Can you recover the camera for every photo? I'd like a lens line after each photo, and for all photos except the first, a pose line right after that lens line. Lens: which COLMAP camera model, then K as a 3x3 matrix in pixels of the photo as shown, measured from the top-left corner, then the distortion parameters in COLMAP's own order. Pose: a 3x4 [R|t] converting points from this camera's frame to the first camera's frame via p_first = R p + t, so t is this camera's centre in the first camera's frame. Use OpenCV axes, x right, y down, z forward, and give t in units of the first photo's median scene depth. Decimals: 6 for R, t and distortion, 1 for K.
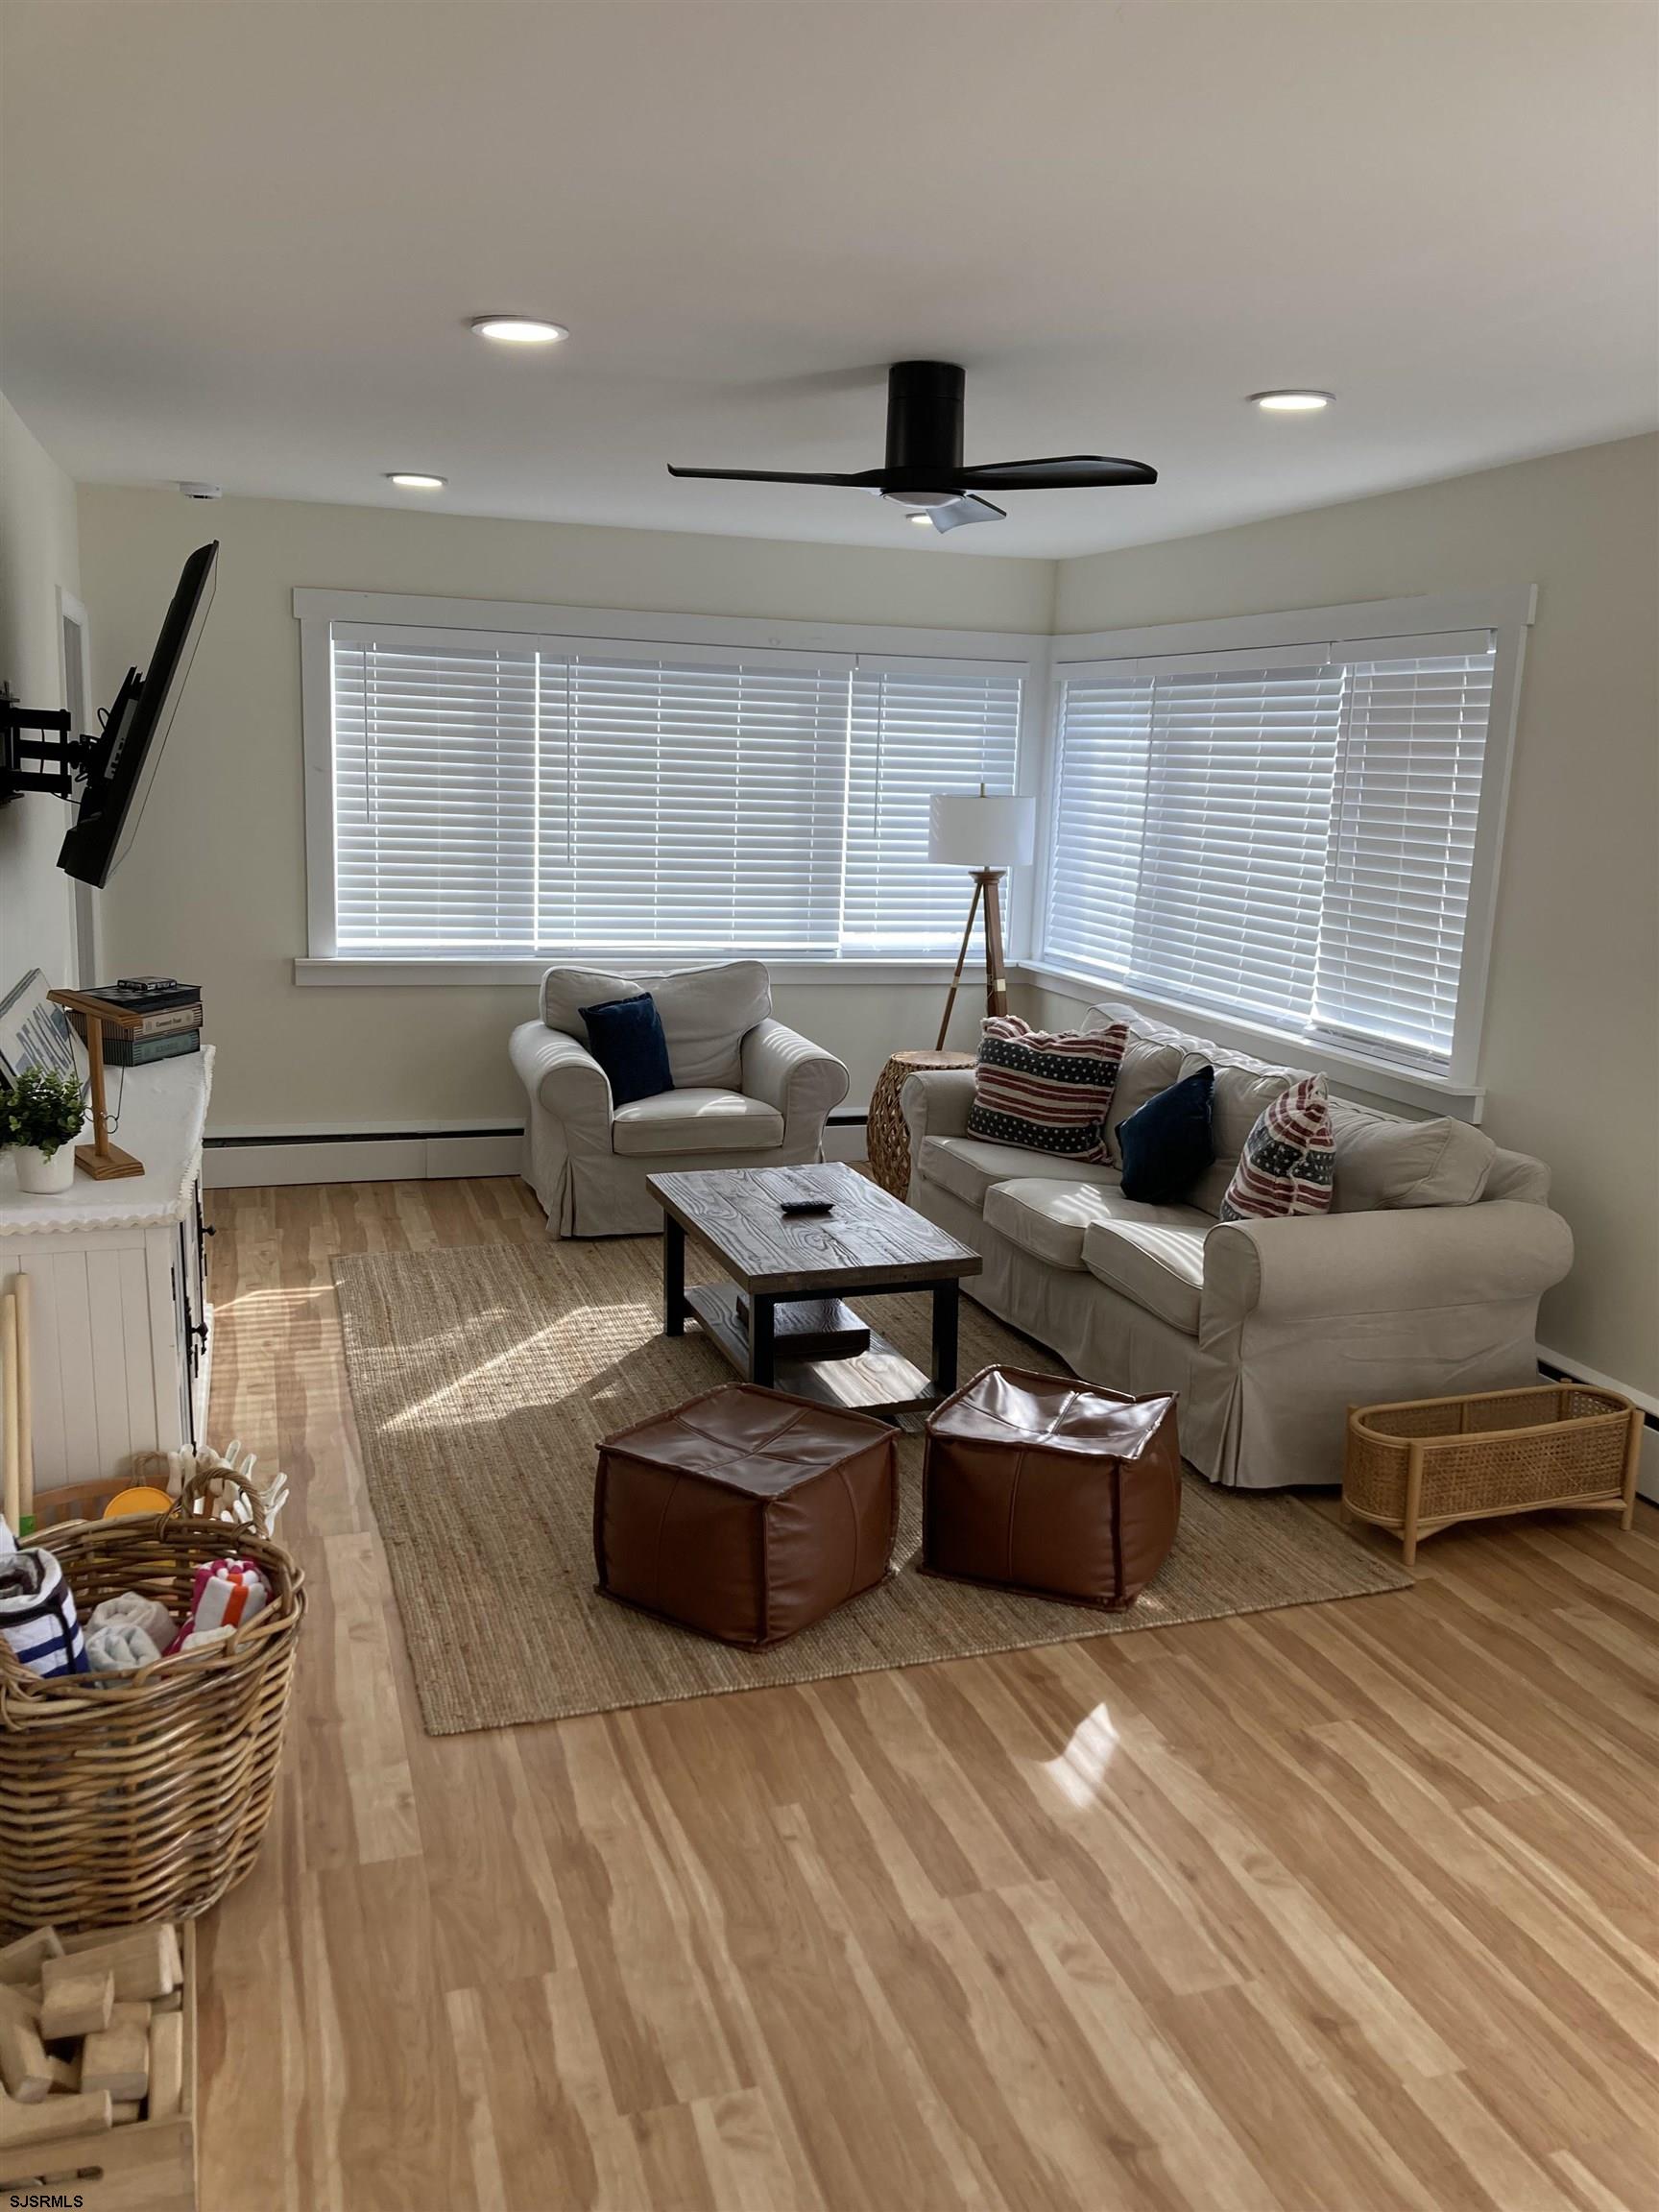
lens RADIAL K [[1818.2, 0, 848.6], [0, 1818.2, 1091.1], [0, 0, 1]] dist [0.093255, -0.201982]
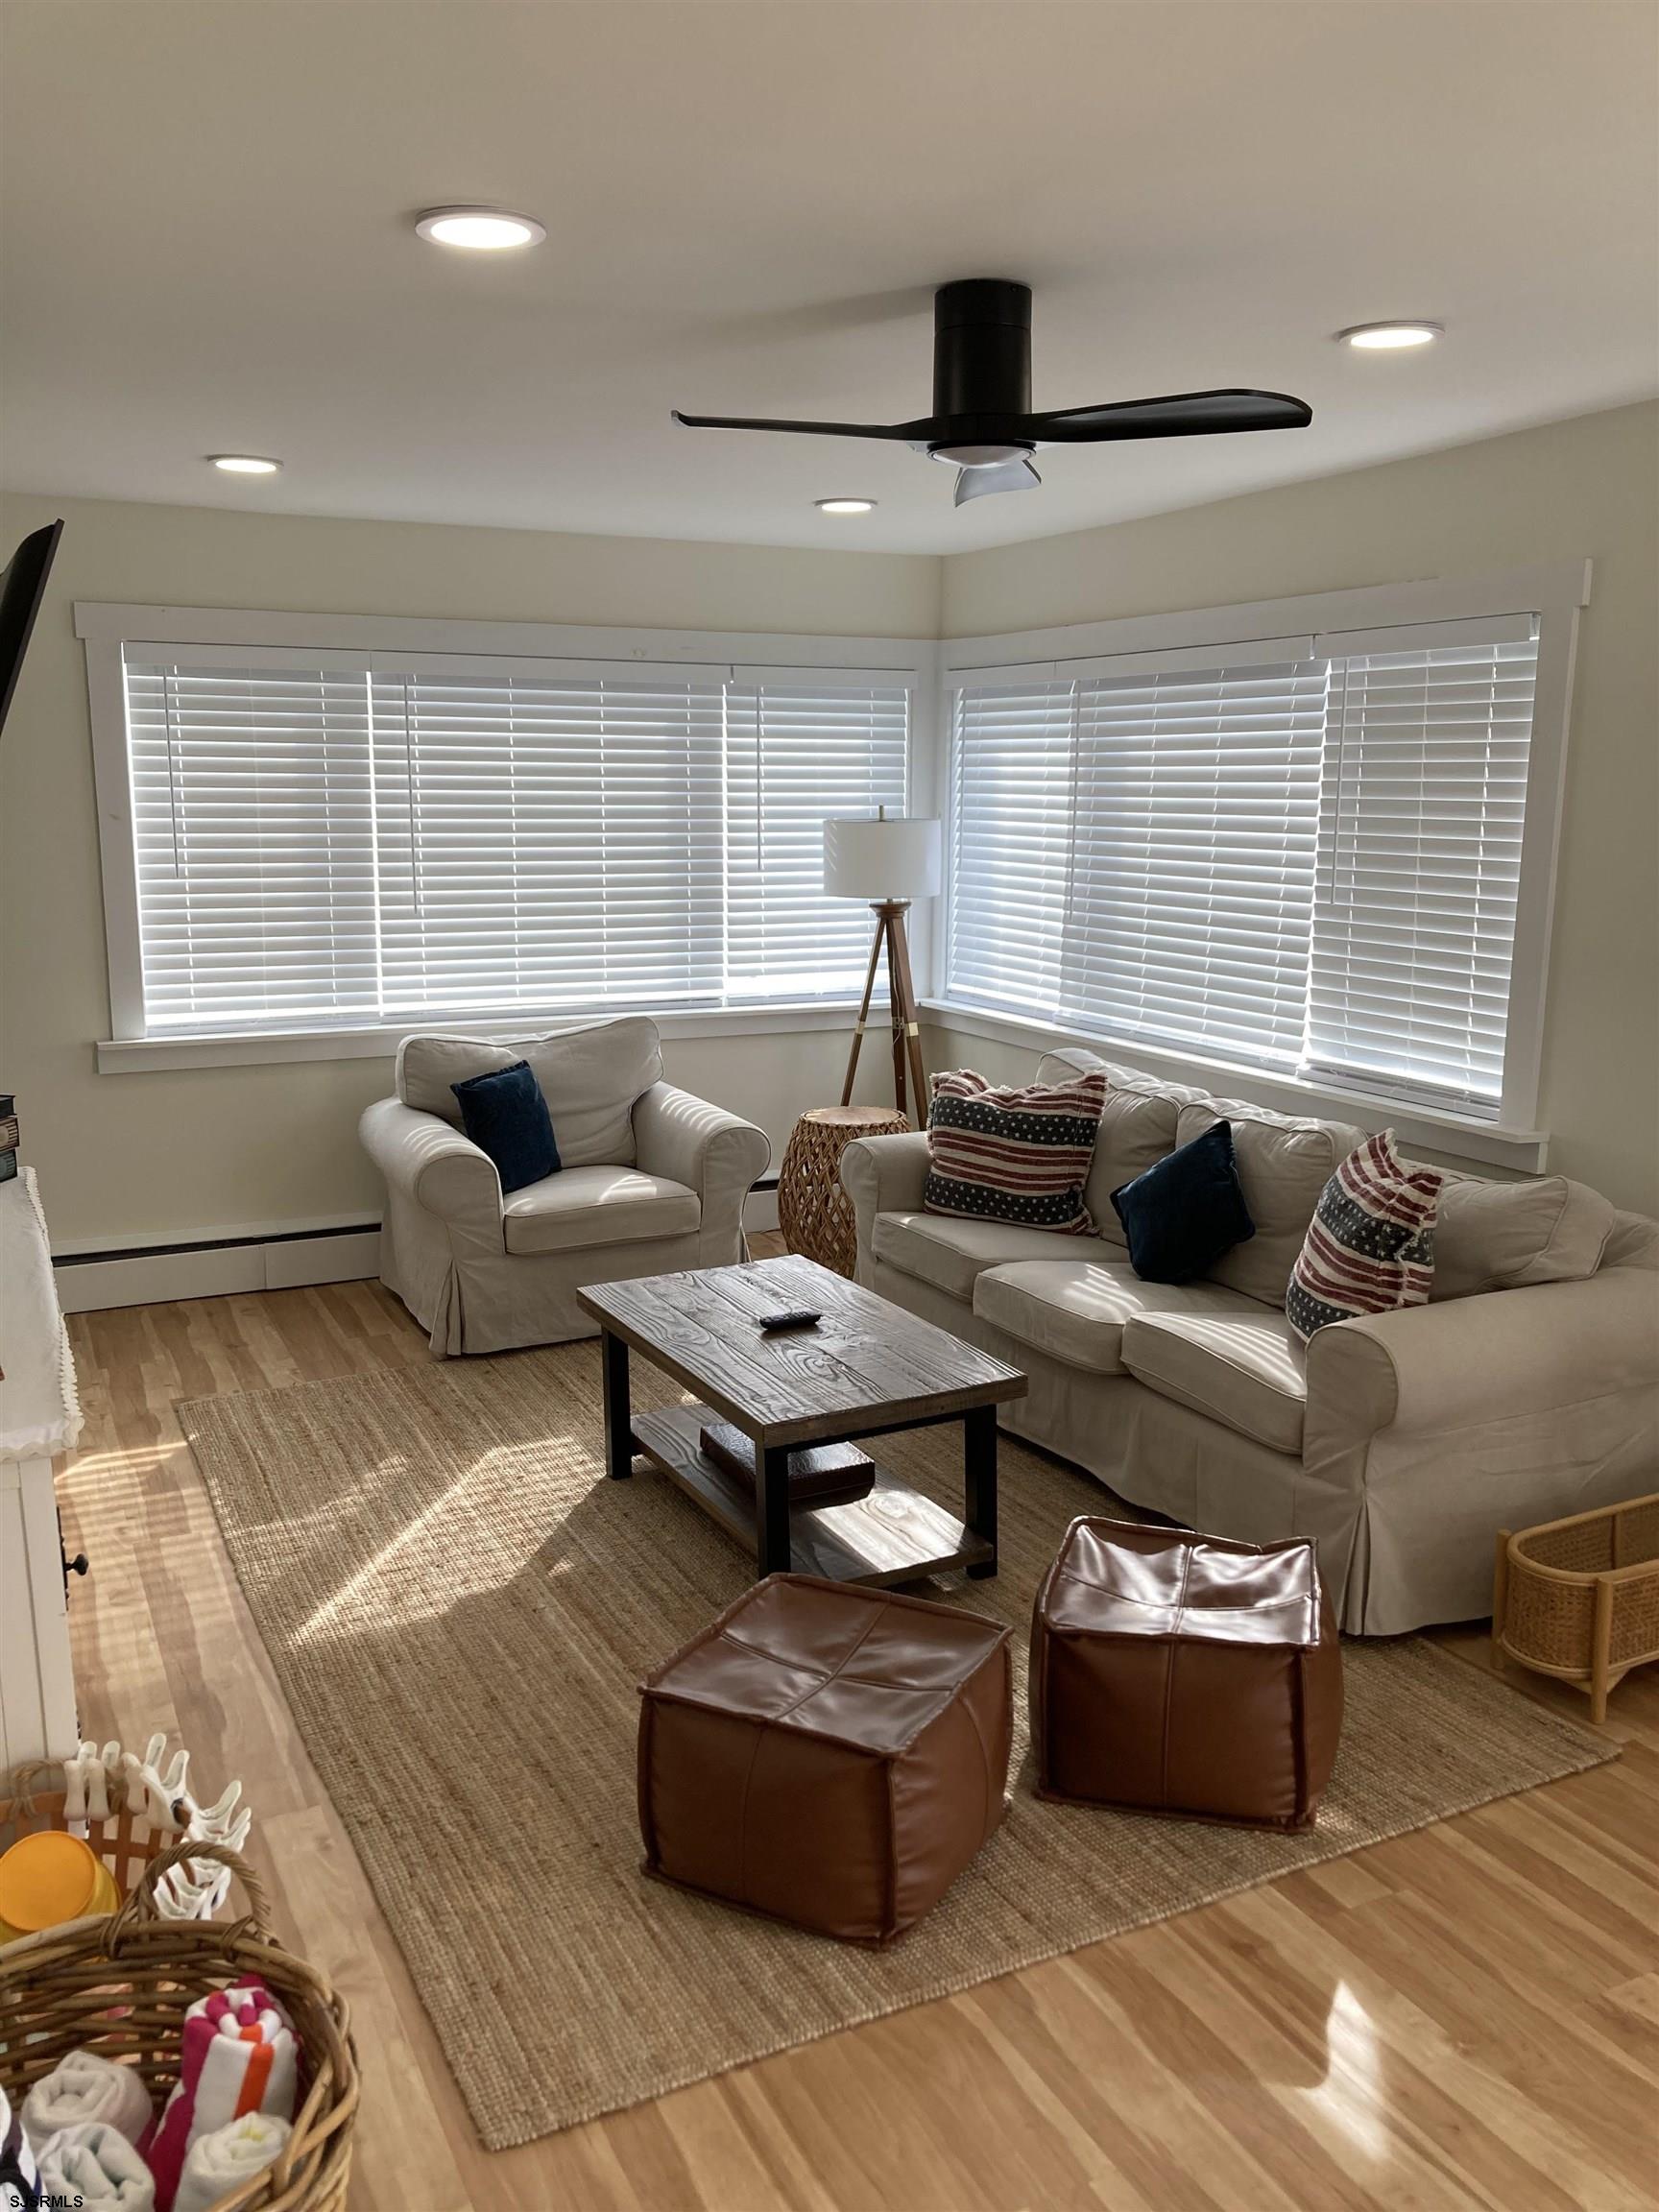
lens RADIAL K [[1830.0, 0, 829.5], [0, 1830.0, 1106.0], [0, 0, 1]] dist [0.033388, -0.010299]
pose [[0.990538, -0.055830, 0.125373, -0.100583], [0.056136, 0.998423, 0.001097, -0.033280], [-0.125236, 0.005951, 0.992109, 0.157169]]
